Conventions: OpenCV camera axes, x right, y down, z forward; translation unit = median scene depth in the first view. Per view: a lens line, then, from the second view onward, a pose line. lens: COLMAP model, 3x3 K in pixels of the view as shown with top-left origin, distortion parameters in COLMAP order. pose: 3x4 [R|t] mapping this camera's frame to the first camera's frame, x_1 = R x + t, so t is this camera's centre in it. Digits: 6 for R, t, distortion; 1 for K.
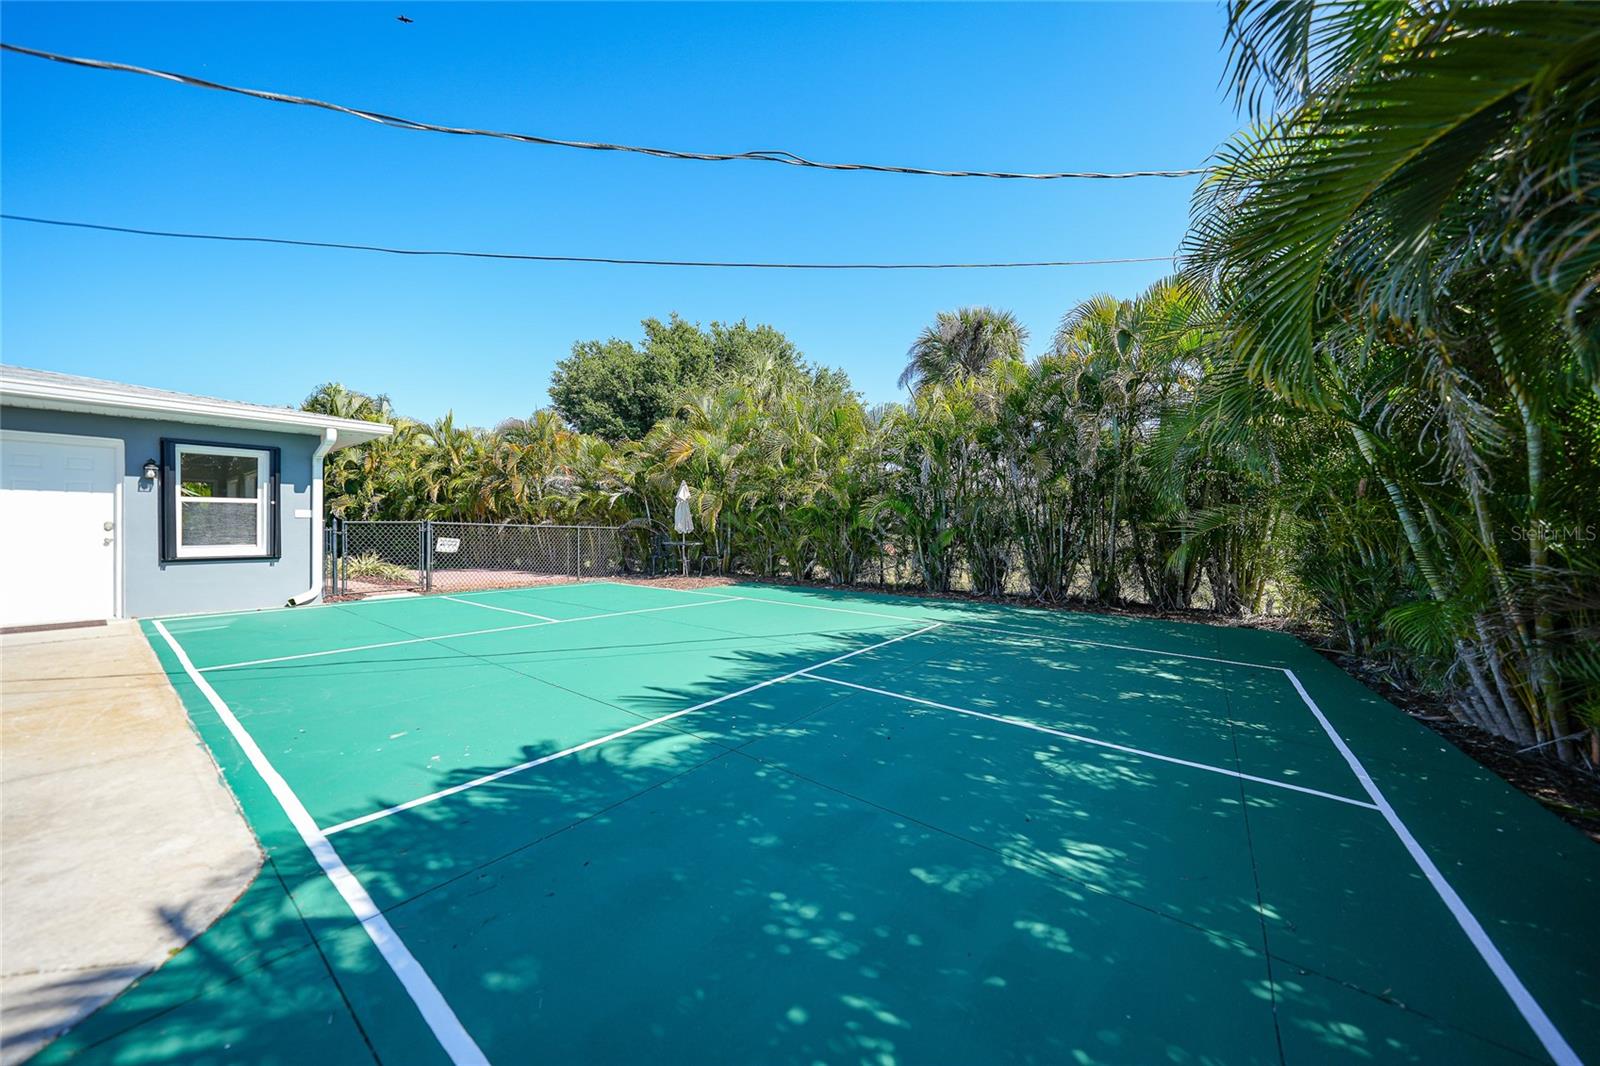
lens RADIAL K [[553.2, 0, 805.0], [0, 553.2, 529.2], [0, 0, 1]] dist [-0.026698, 0.006102]
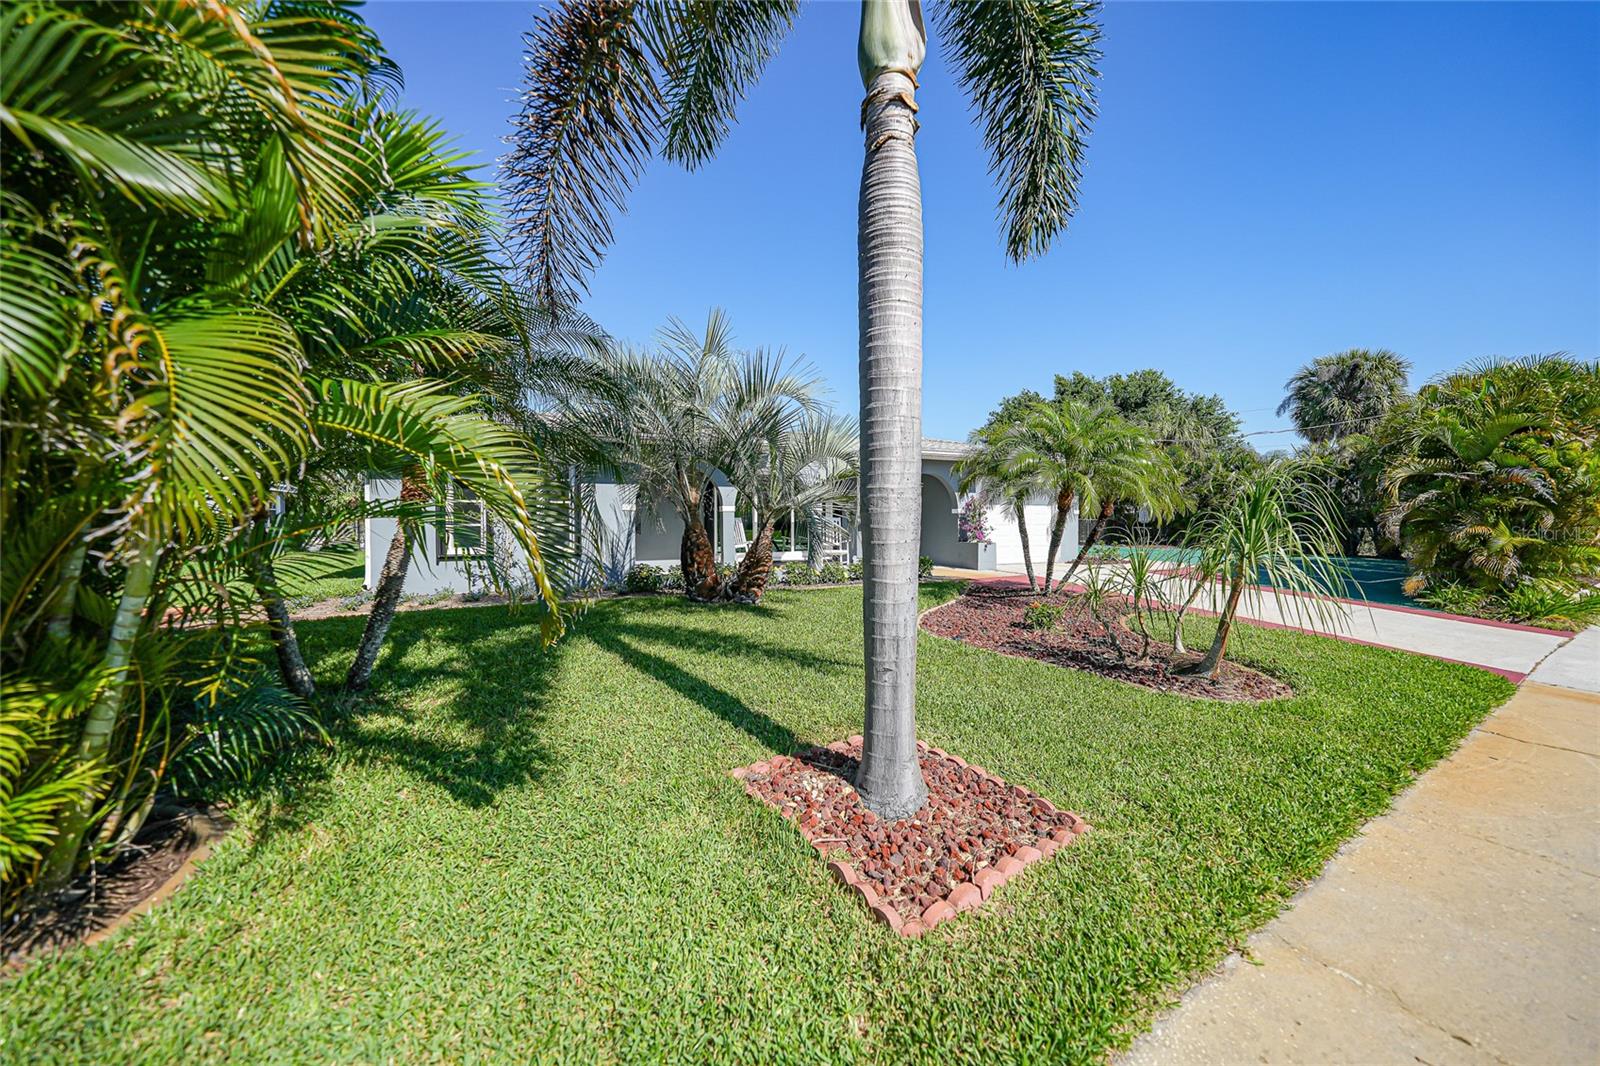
lens RADIAL K [[555.5, 0, 801.4], [0, 555.5, 529.3], [0, 0, 1]] dist [-0.029338, 0.007345]
pose [[0.866115, 0.007990, -0.499781, -0.306063], [-0.002818, 0.999934, 0.011102, 0.015060], [0.499837, -0.008207, 0.866081, -1.338268]]
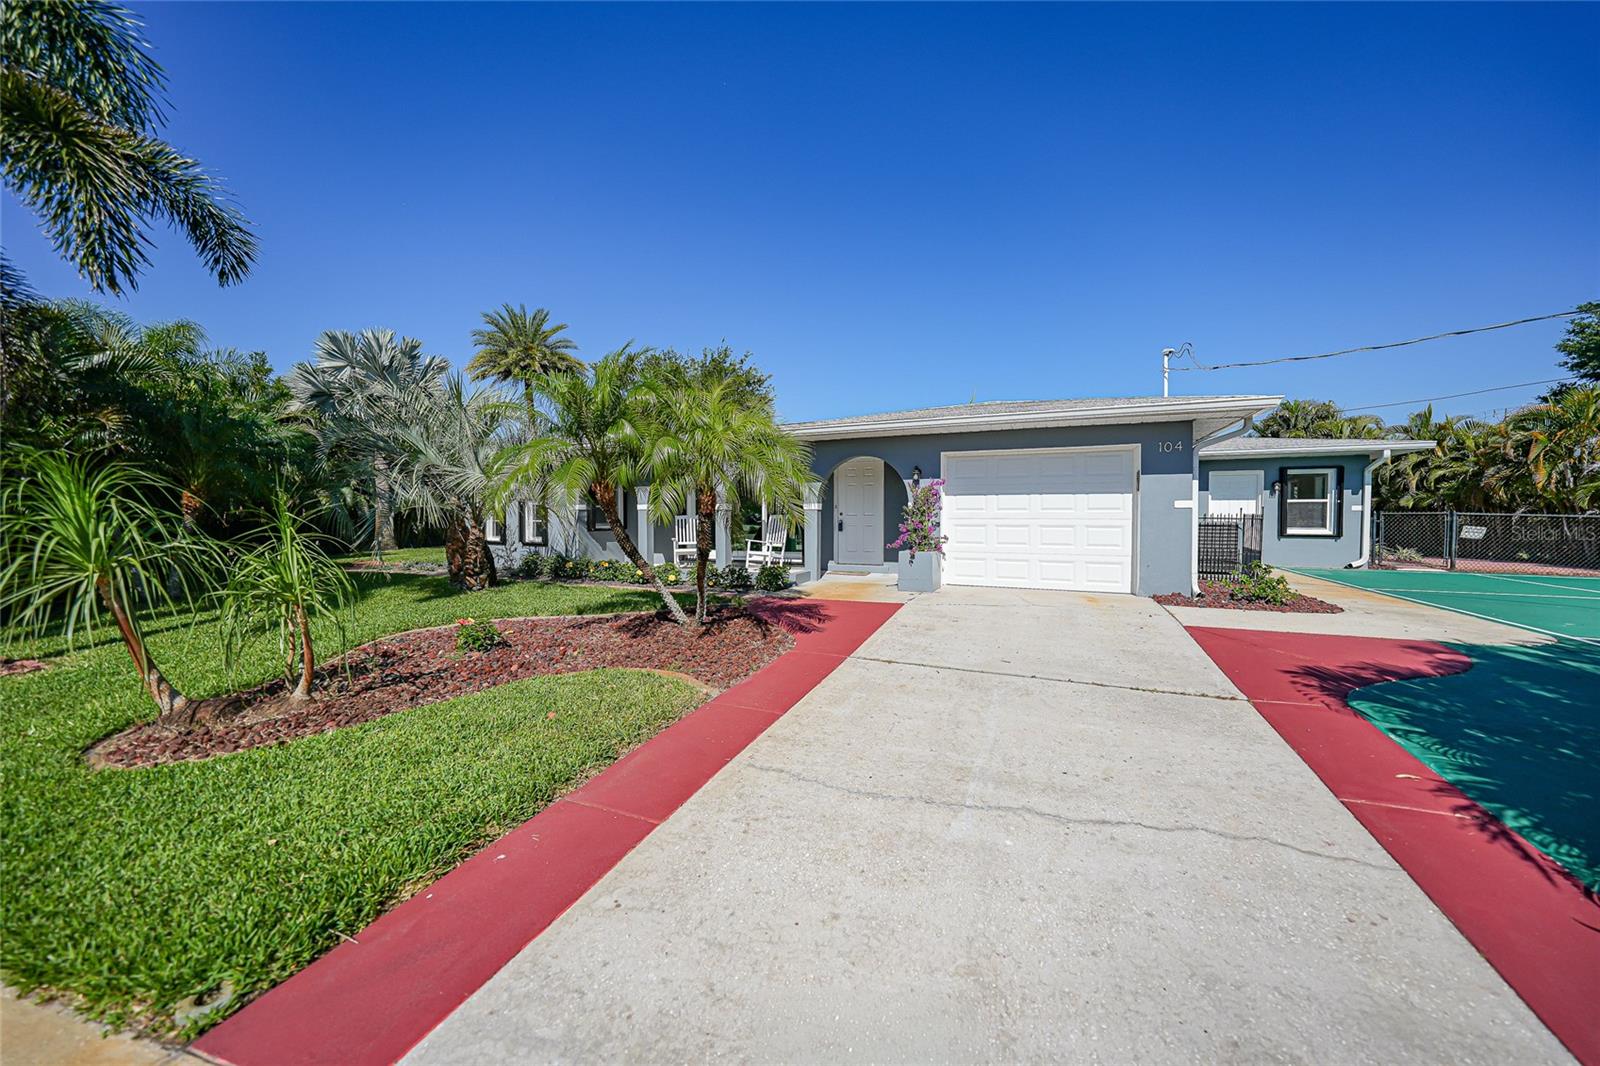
lens RADIAL K [[553.2, 0, 805.0], [0, 553.2, 529.2], [0, 0, 1]] dist [-0.026698, 0.006102]
pose [[0.223045, 0.024849, -0.974491, 0.131042], [-0.004408, 0.999691, 0.024482, -0.000292], [0.974798, -0.001165, 0.223086, -0.550192]]
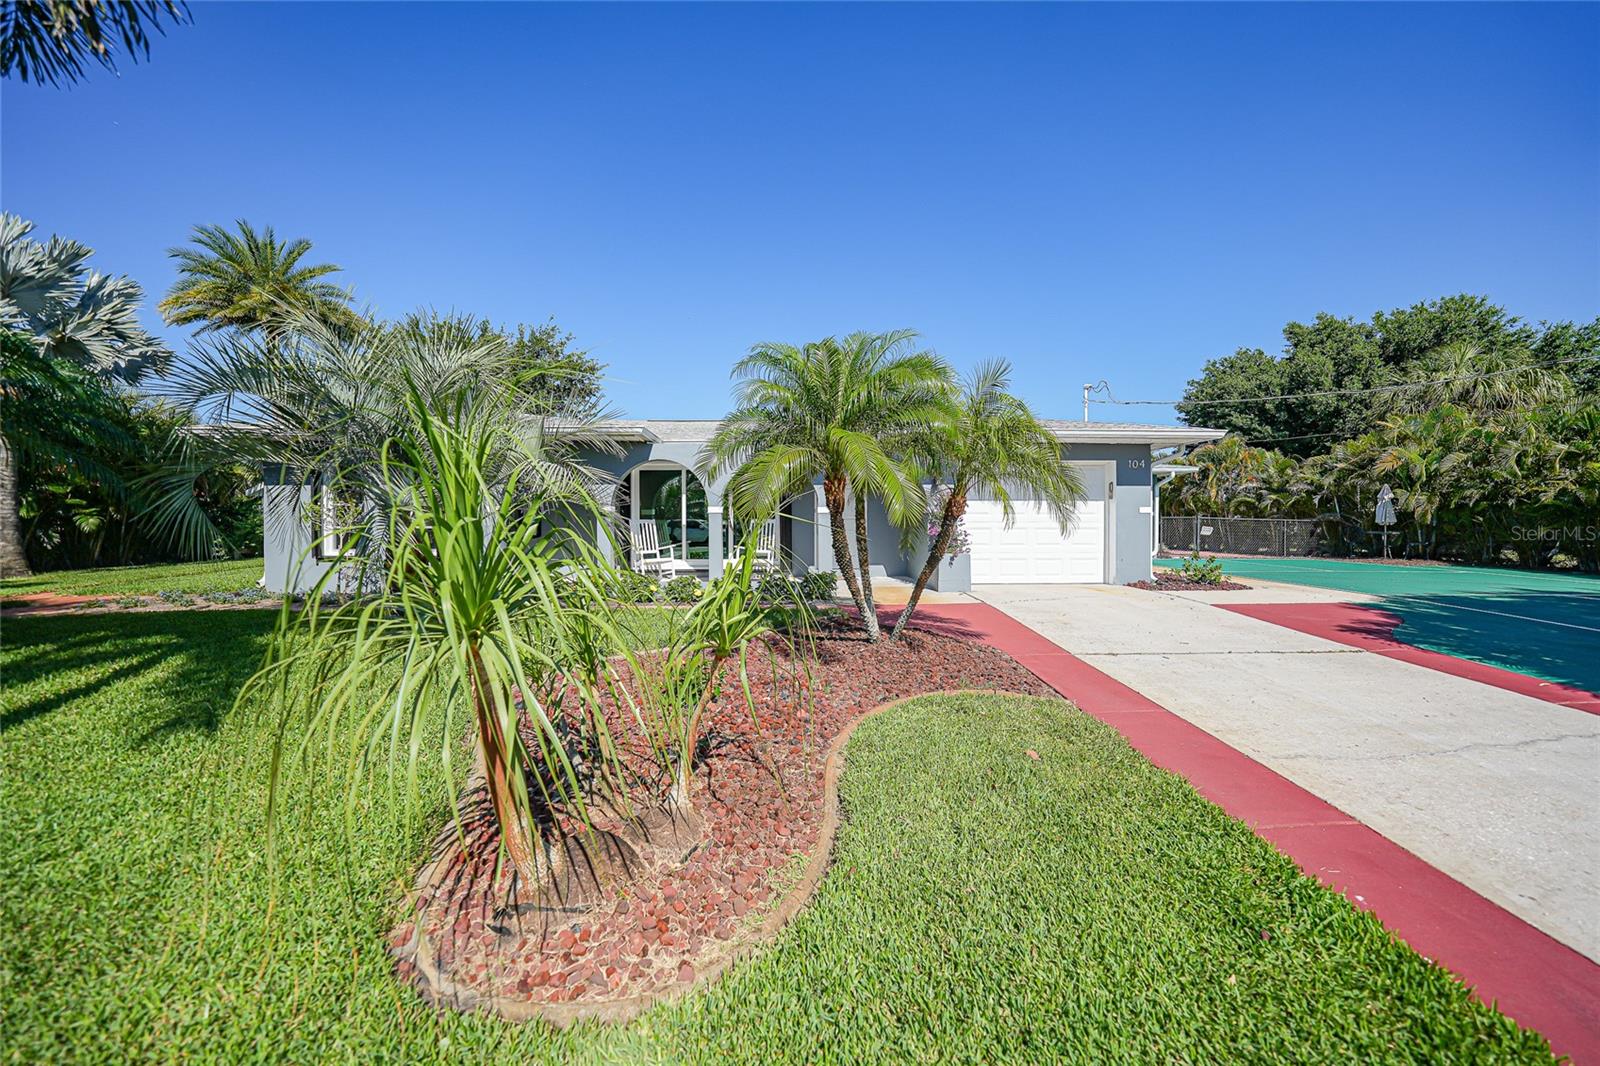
lens RADIAL K [[555.5, 0, 801.4], [0, 555.5, 529.3], [0, 0, 1]] dist [-0.029338, 0.007345]
pose [[0.618767, 0.013706, -0.785455, -0.072296], [-0.002400, 0.999876, 0.015557, 0.001271], [0.785571, -0.007741, 0.618723, -0.887312]]
